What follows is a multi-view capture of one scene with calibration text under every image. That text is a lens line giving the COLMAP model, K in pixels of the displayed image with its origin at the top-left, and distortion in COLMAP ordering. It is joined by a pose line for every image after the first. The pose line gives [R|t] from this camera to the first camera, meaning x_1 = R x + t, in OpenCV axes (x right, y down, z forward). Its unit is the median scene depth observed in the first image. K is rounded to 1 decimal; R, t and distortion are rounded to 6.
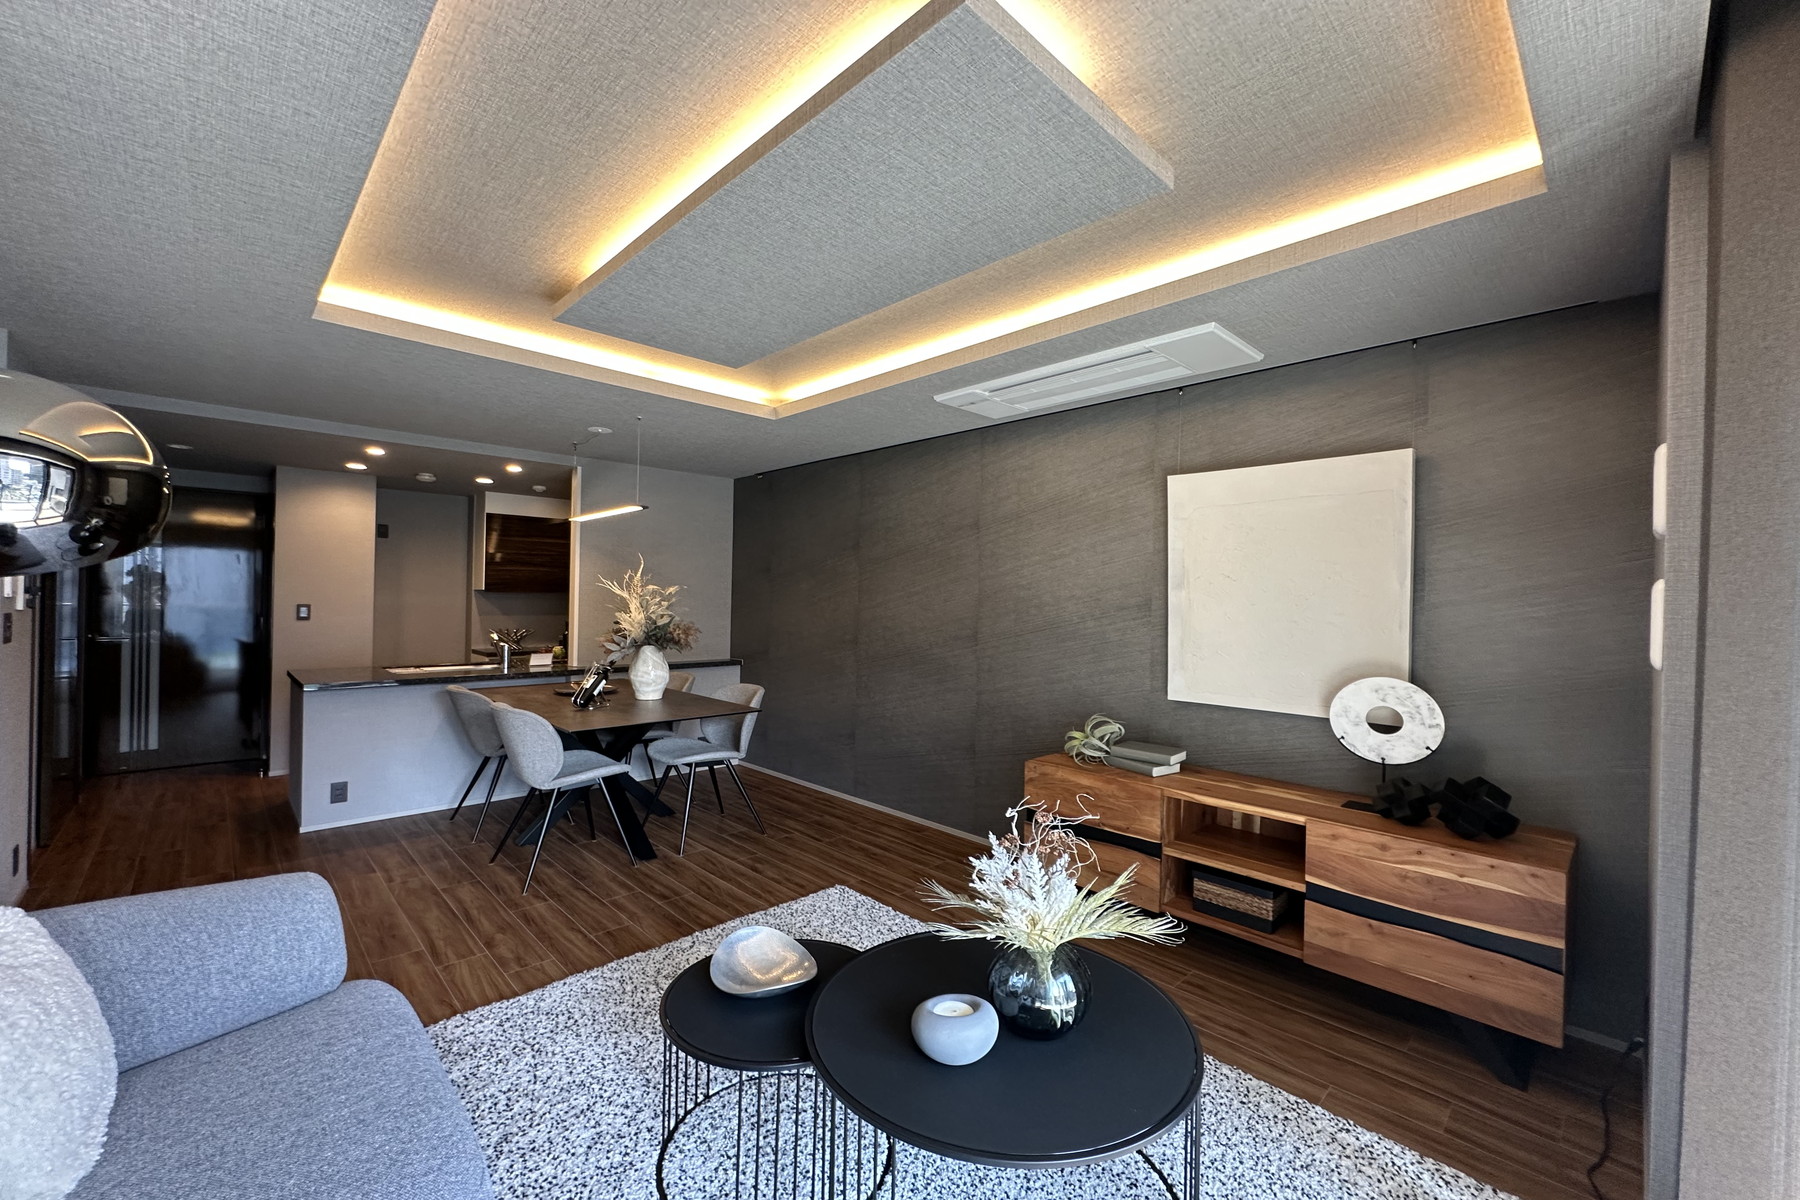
lens RADIAL K [[721.7, 0, 903.8], [0, 721.7, 605.9], [0, 0, 1]] dist [-0.002907, -0.000133]
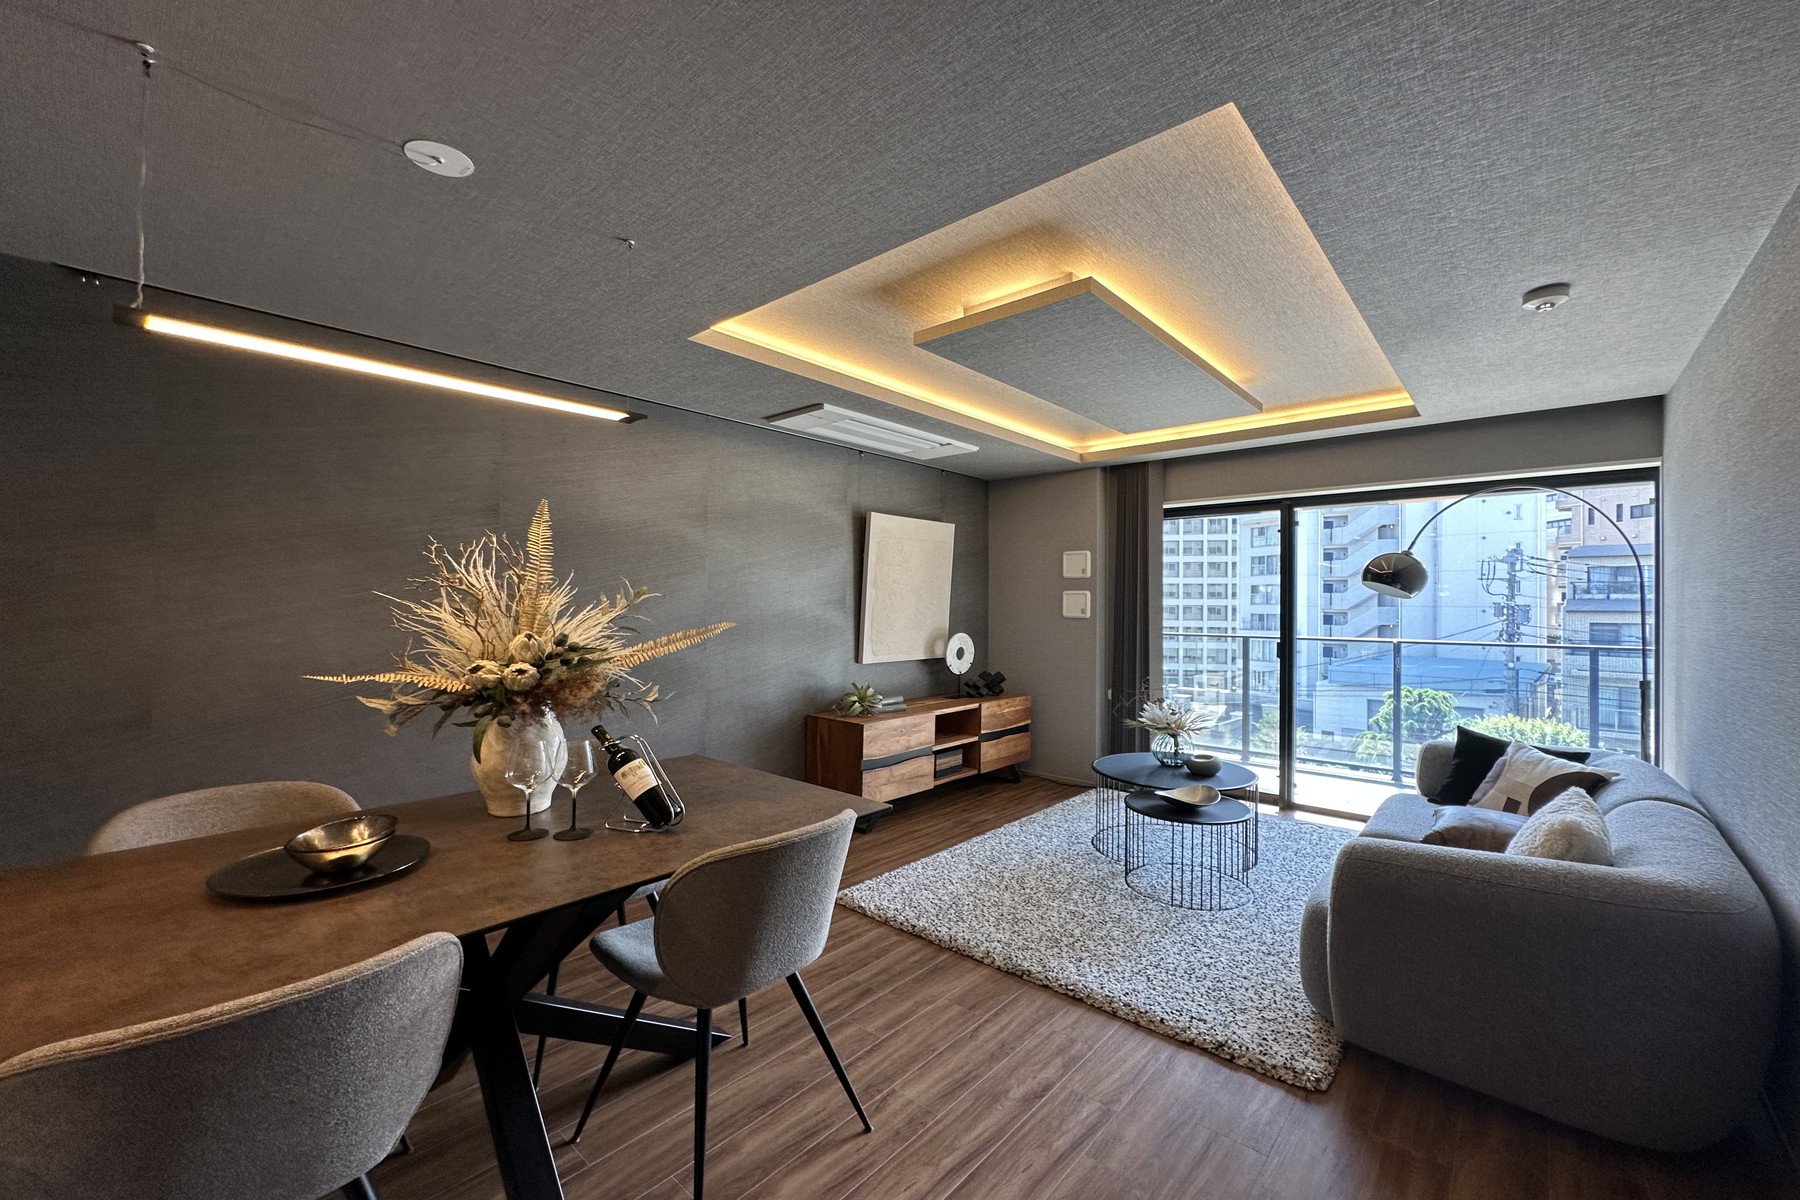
lens RADIAL K [[721.7, 0, 901.5], [0, 721.7, 592.0], [0, 0, 1]] dist [-0.002907, -0.000133]
pose [[-0.074726, 0.004895, 0.997192, -1.222138], [0.007086, 0.999965, -0.004378, -0.009027], [-0.997179, 0.006739, -0.074759, 1.147130]]
